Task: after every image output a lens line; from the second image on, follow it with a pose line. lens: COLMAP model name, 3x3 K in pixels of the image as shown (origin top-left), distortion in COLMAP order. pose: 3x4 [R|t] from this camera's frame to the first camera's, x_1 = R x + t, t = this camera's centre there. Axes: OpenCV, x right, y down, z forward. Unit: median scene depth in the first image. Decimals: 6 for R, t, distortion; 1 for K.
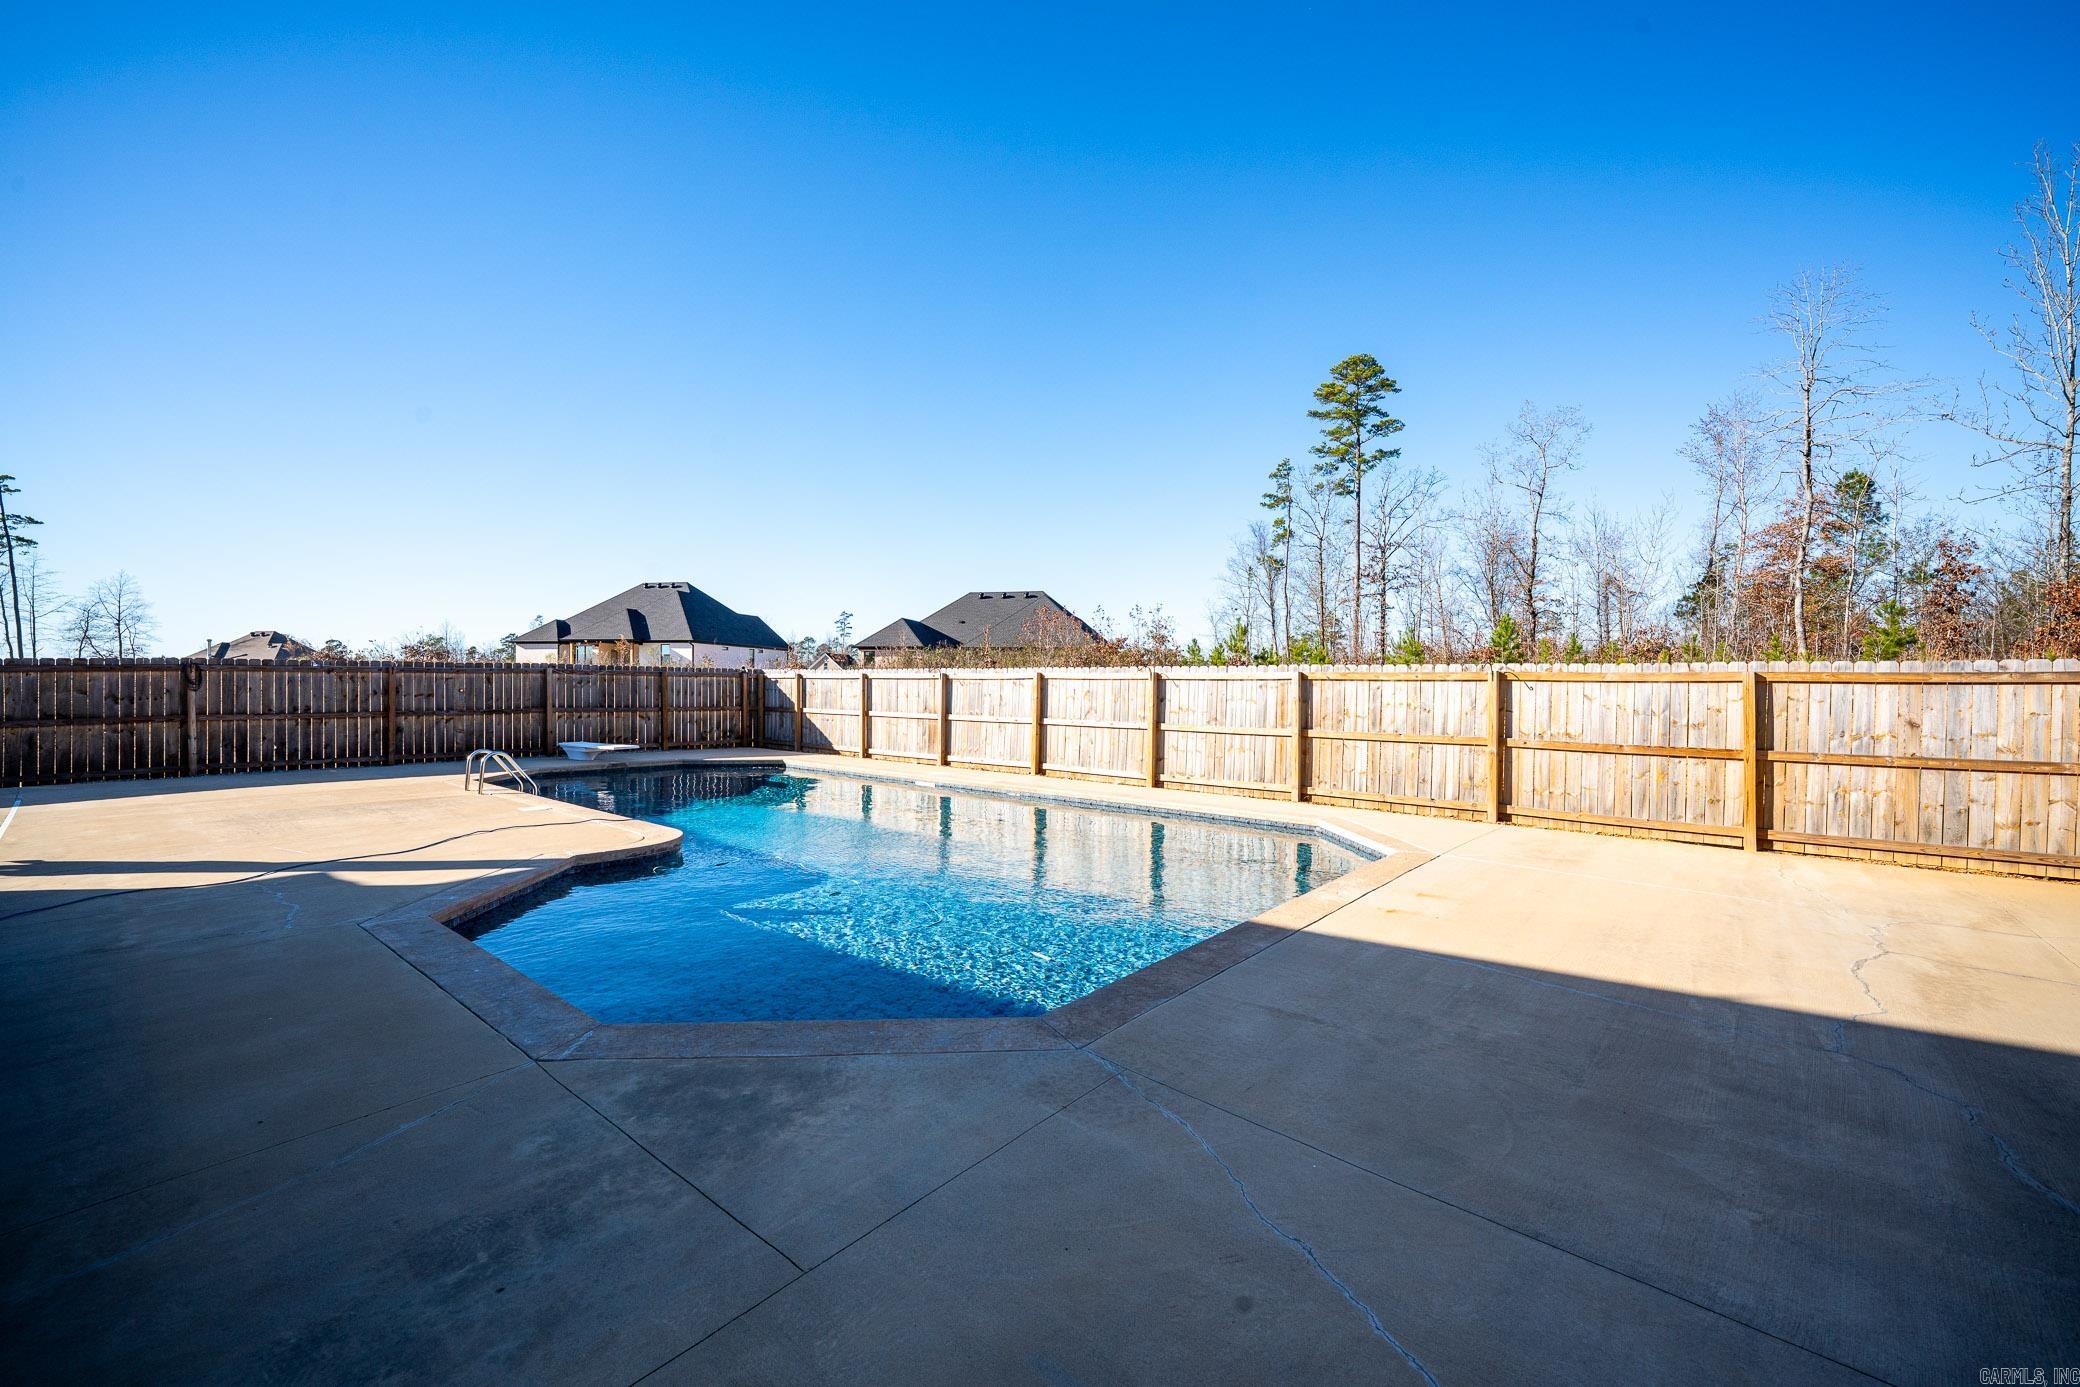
lens RADIAL K [[826.9, 0, 1035.6], [0, 826.9, 686.9], [0, 0, 1]] dist [-0.002072, -0.000209]
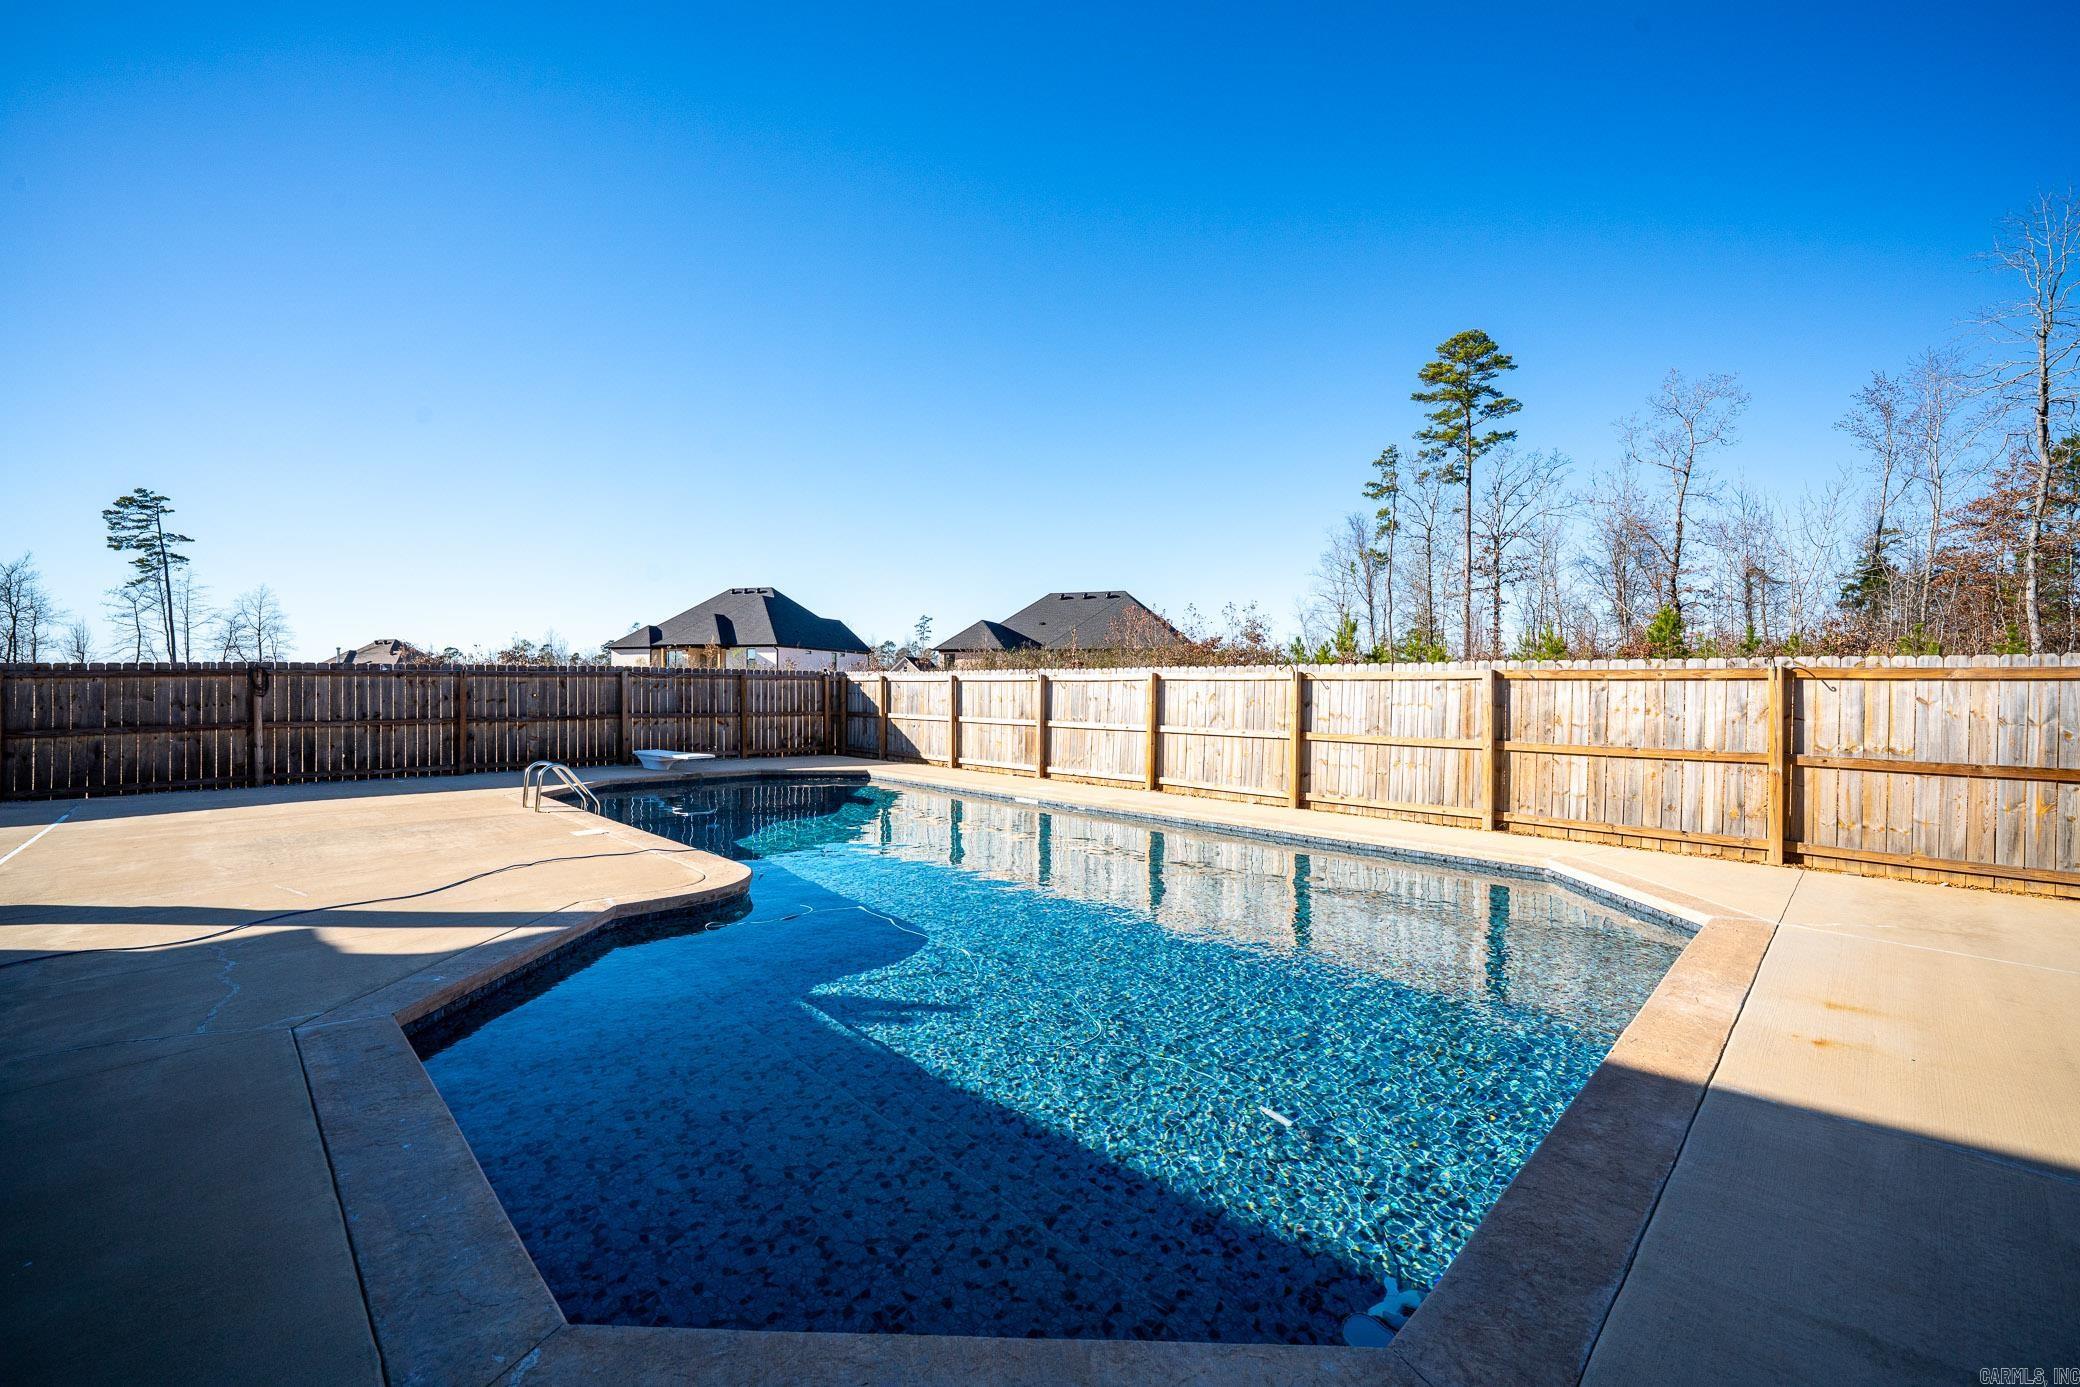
lens RADIAL K [[826.9, 0, 1035.6], [0, 826.9, 686.9], [0, 0, 1]] dist [-0.002072, -0.000209]
pose [[0.995776, -0.003709, -0.091739, -0.034300], [0.003422, 0.999989, -0.003289, -0.000176], [0.091750, 0.002962, 0.995778, 0.100855]]
